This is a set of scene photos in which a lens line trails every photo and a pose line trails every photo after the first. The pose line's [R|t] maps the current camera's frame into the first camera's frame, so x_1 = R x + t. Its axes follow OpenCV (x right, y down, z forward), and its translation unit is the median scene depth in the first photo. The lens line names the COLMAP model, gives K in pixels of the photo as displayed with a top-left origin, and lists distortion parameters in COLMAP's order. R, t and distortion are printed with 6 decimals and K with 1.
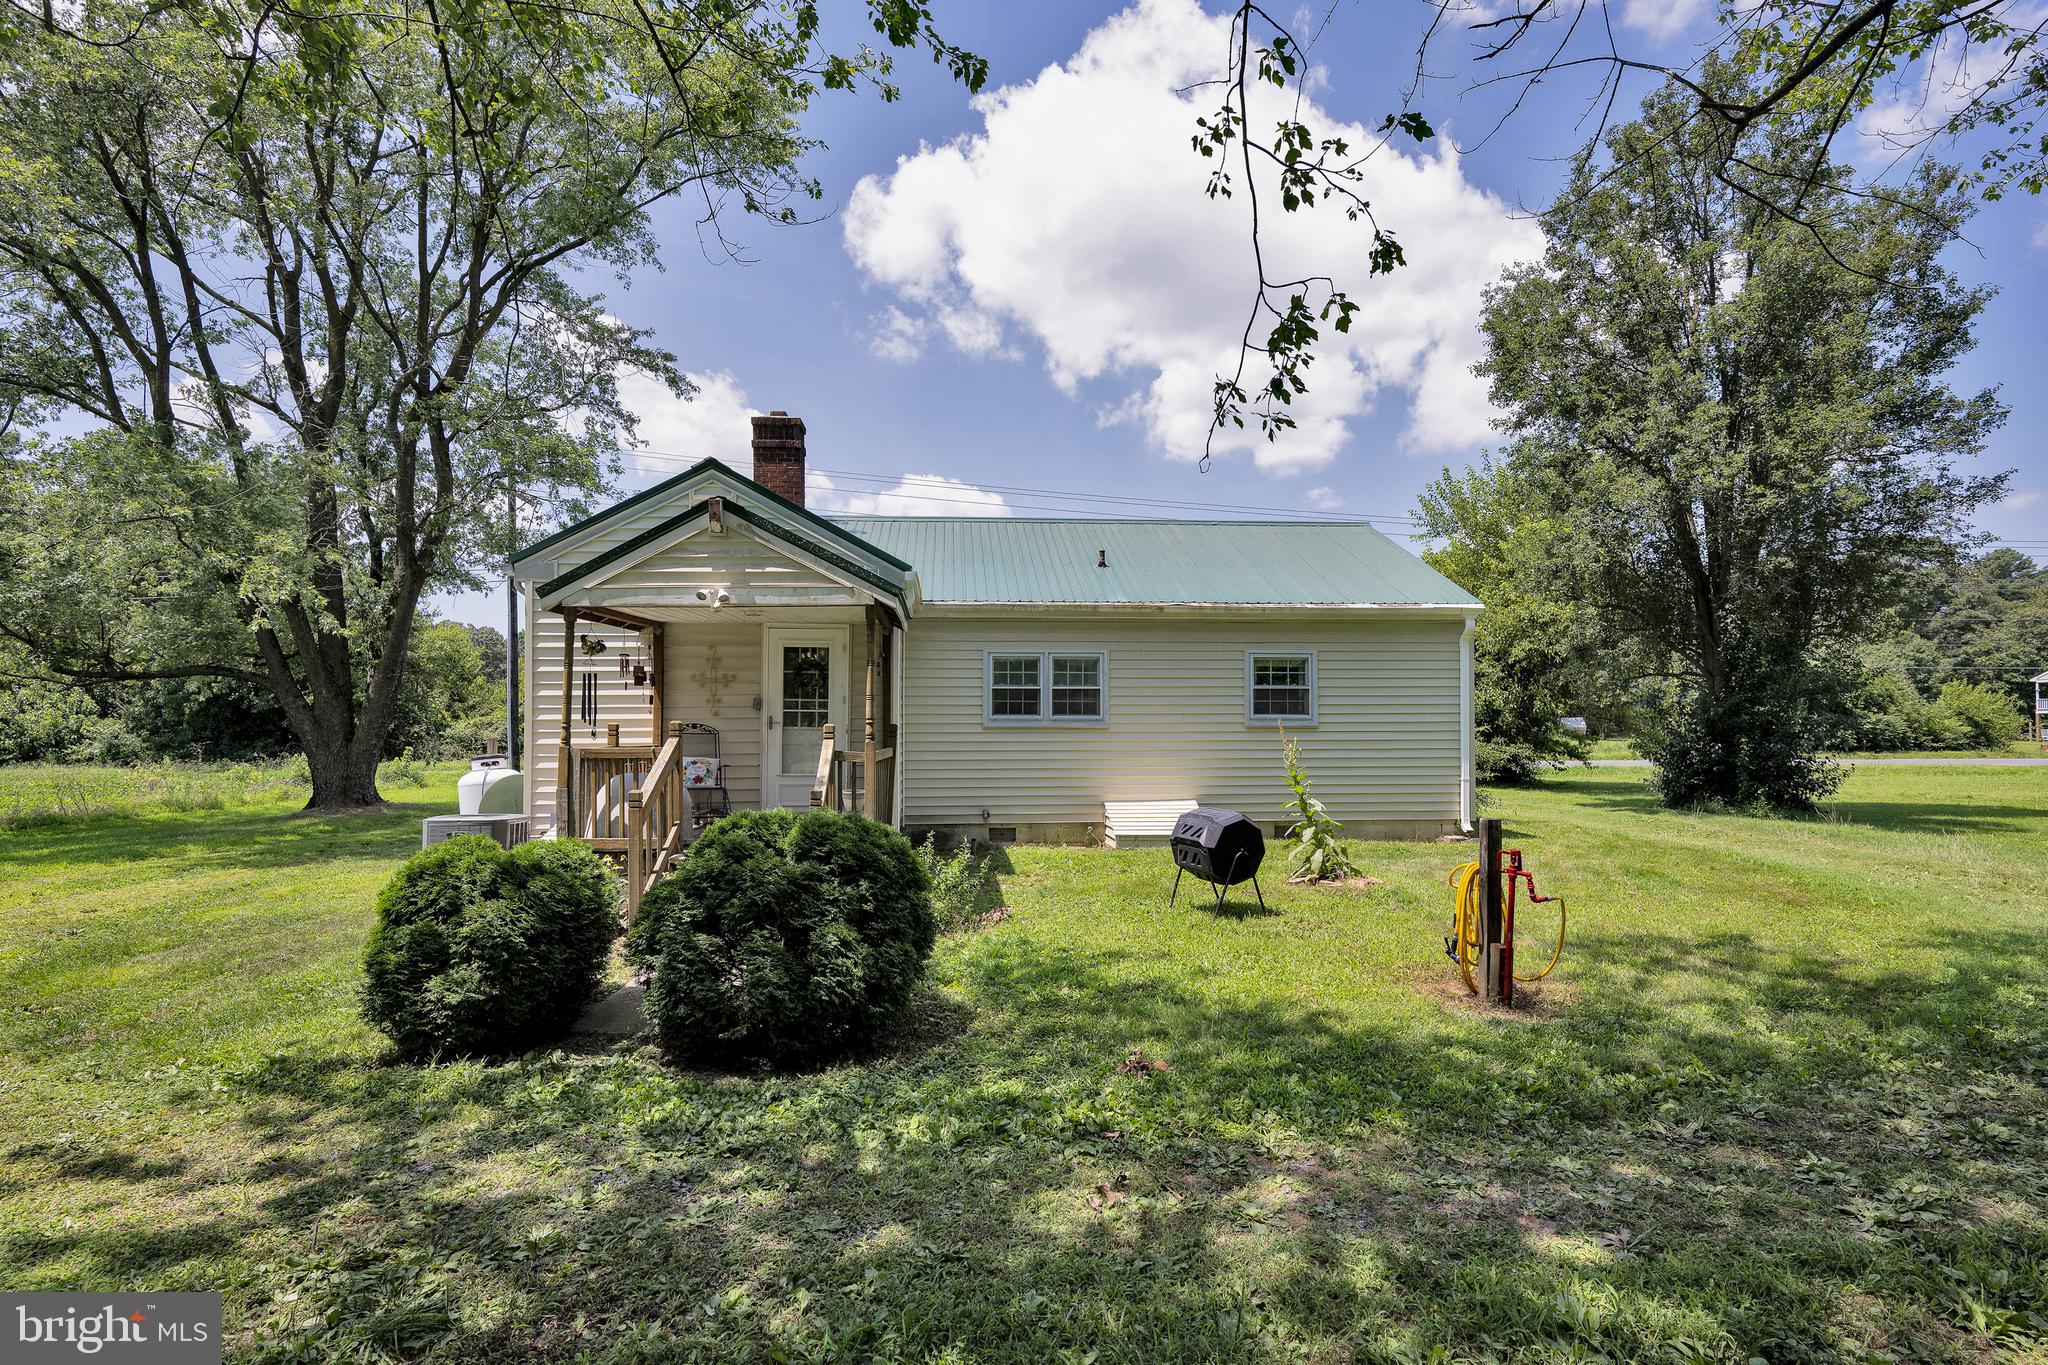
lens RADIAL K [[1000.2, 0, 1003.9], [0, 1000.2, 733.9], [0, 0, 1]] dist [0.001441, 0.000172]
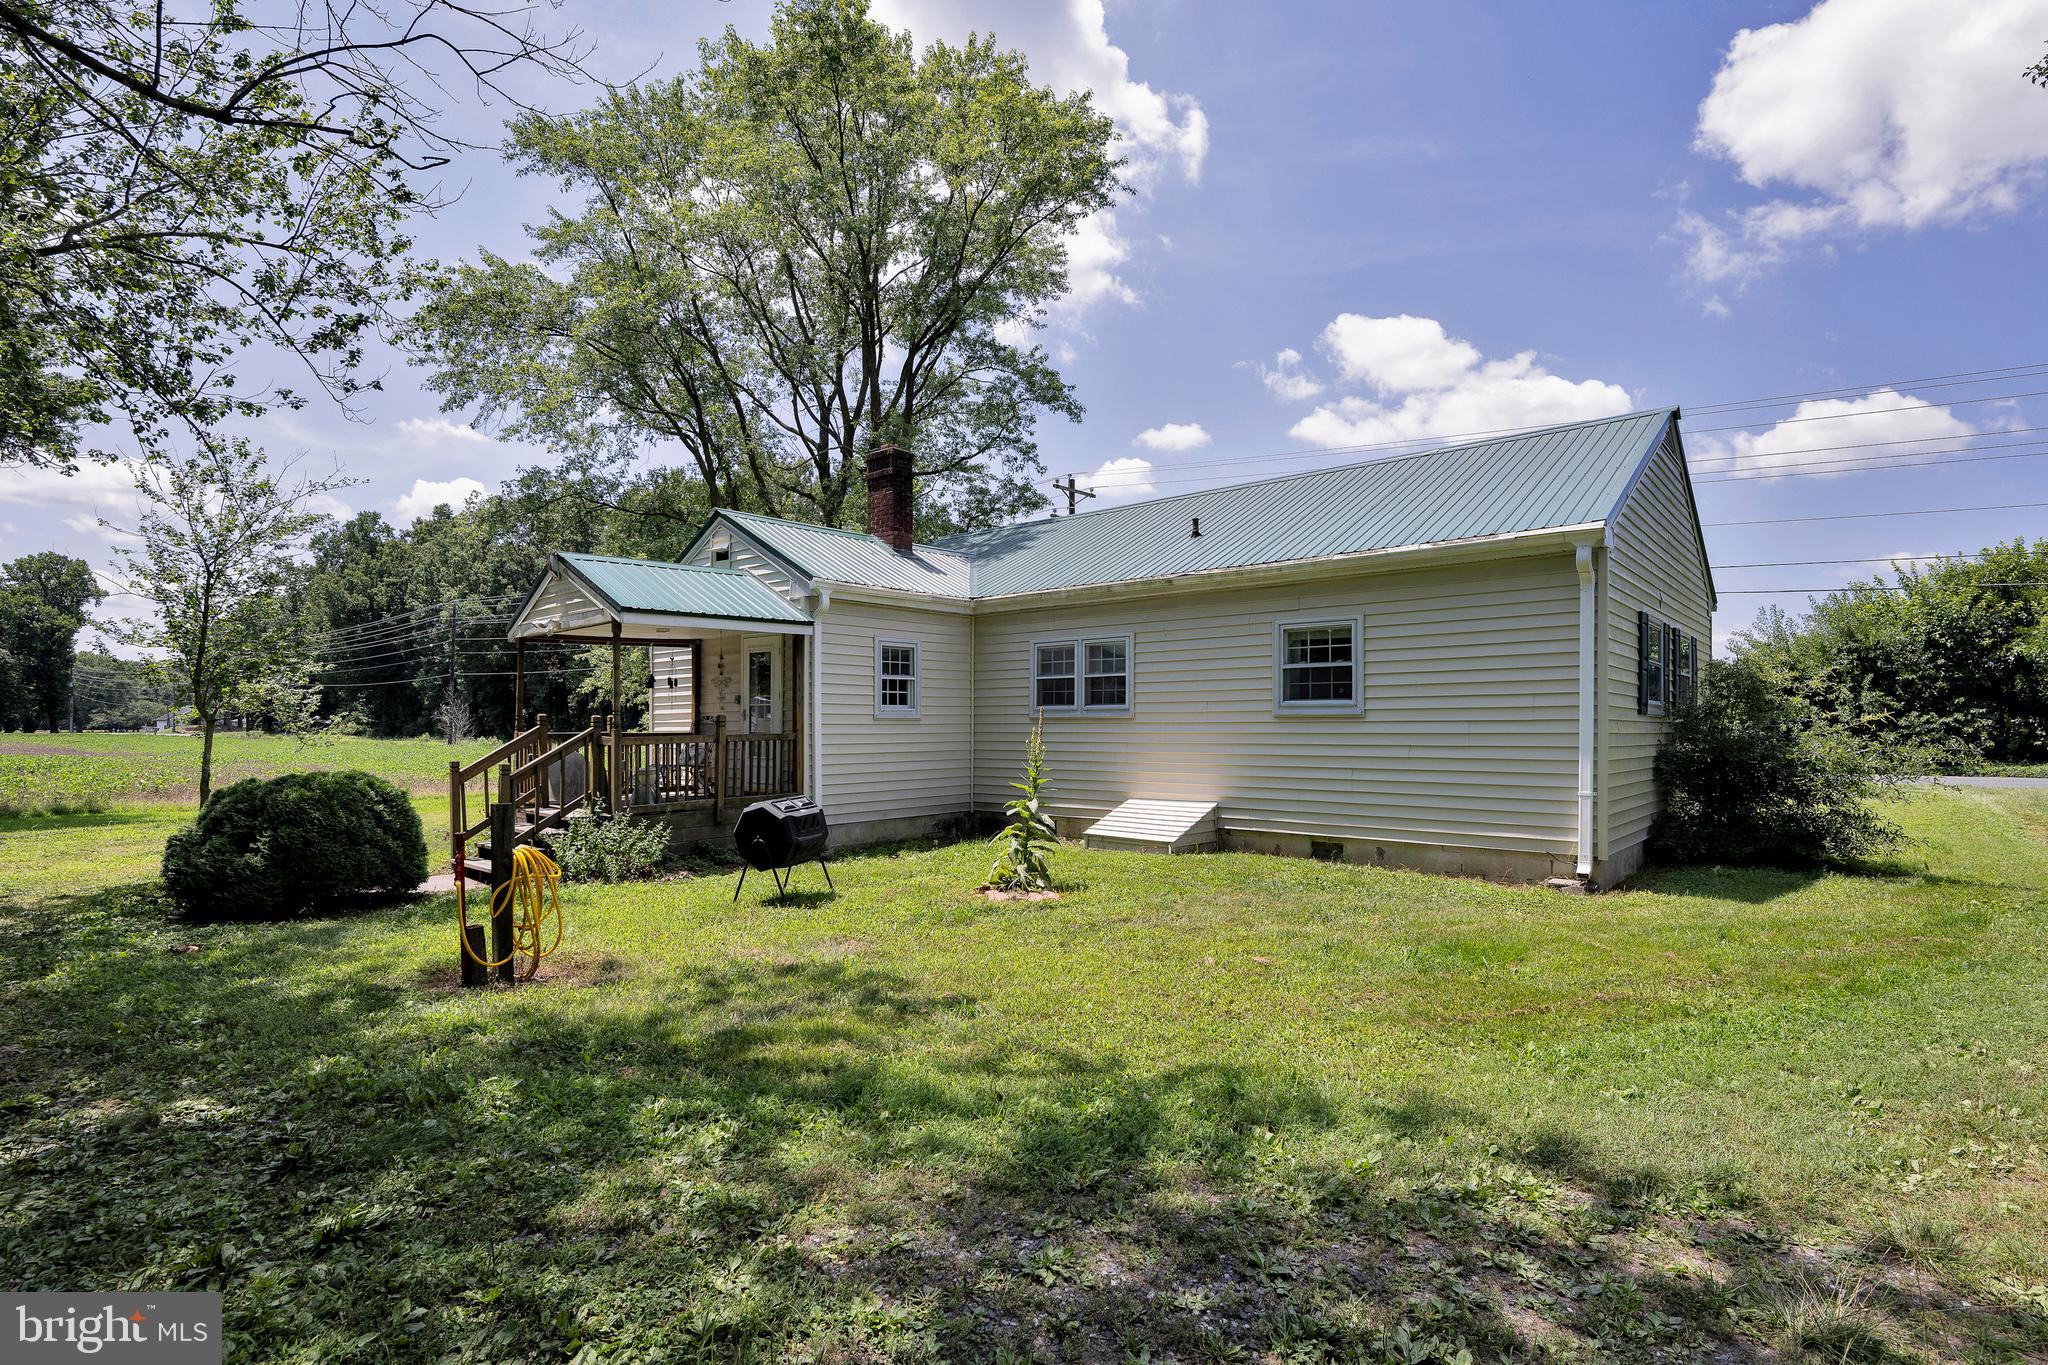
lens RADIAL K [[1000.2, 0, 1004.4], [0, 1000.2, 736.5], [0, 0, 1]] dist [0.001441, 0.000172]
pose [[0.697443, 0.008386, -0.716591, 0.671374], [-0.004303, 0.999963, 0.007514, 0.003881], [0.716628, -0.002157, 0.697453, 0.285327]]
